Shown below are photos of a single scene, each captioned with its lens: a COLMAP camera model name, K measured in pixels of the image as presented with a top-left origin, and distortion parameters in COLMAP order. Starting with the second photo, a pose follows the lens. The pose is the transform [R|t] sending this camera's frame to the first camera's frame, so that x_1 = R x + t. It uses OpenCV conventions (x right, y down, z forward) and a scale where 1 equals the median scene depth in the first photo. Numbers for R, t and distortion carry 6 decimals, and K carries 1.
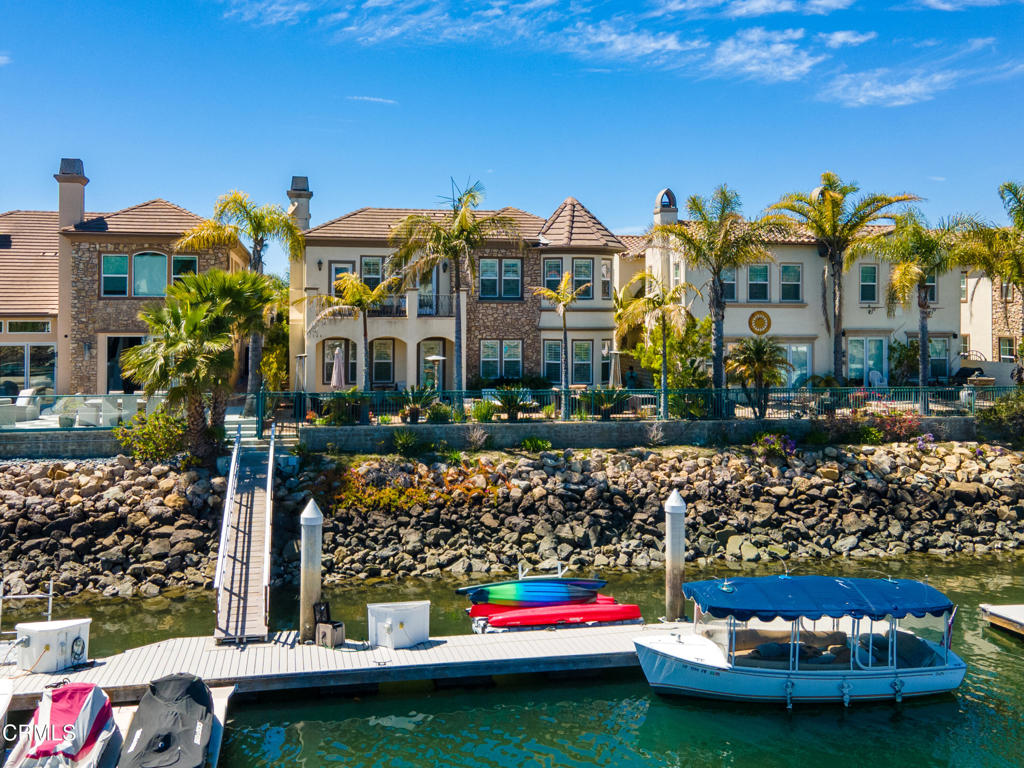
lens RADIAL K [[1059.3, 0, 513.0], [0, 1059.3, 370.3], [0, 0, 1]] dist [0.021567, 0.031814]
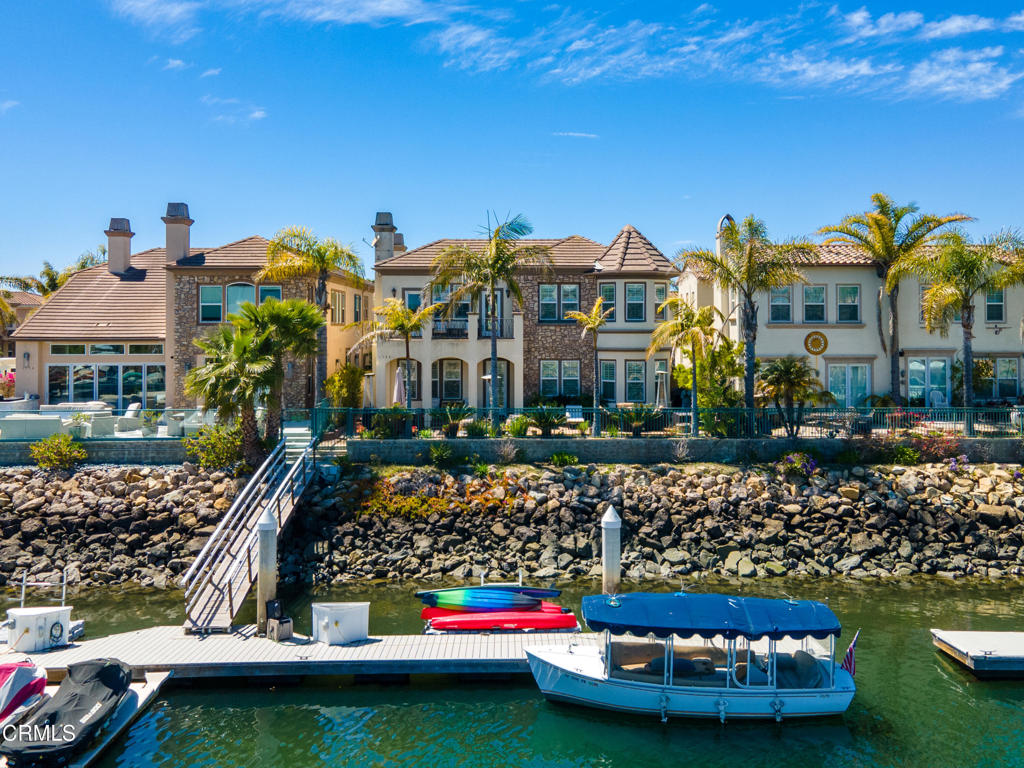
lens RADIAL K [[987.6, 0, 527.8], [0, 987.6, 382.4], [0, 0, 1]] dist [0.006730, 0.085715]
pose [[0.984843, 0.003802, -0.173409, 0.173158], [-0.004386, 0.999986, -0.002987, -0.004207], [0.173395, 0.003702, 0.984845, 0.018818]]
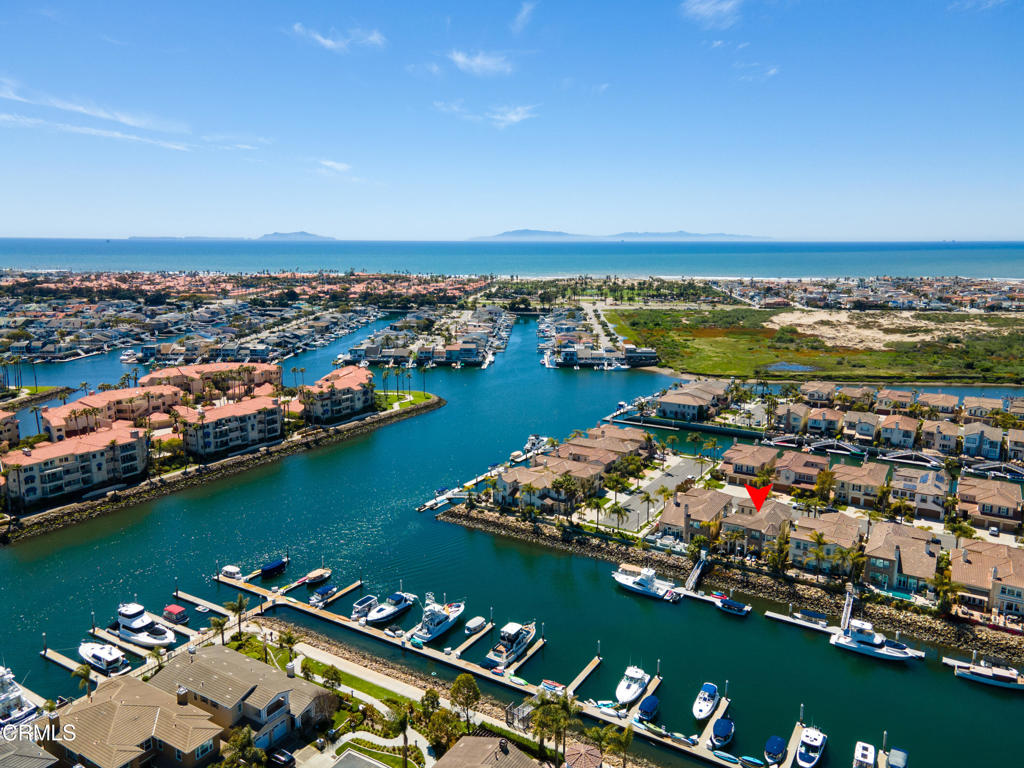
lens RADIAL K [[749.1, 0, 512.0], [0, 749.1, 384.0], [0, 0, 1]] dist [0.051533, 0.003232]
pose [[0.743959, 0.126743, -0.656096, 2.112769], [-0.056734, 0.990283, 0.126968, -1.786039], [0.665813, -0.057236, 0.743920, -3.828173]]
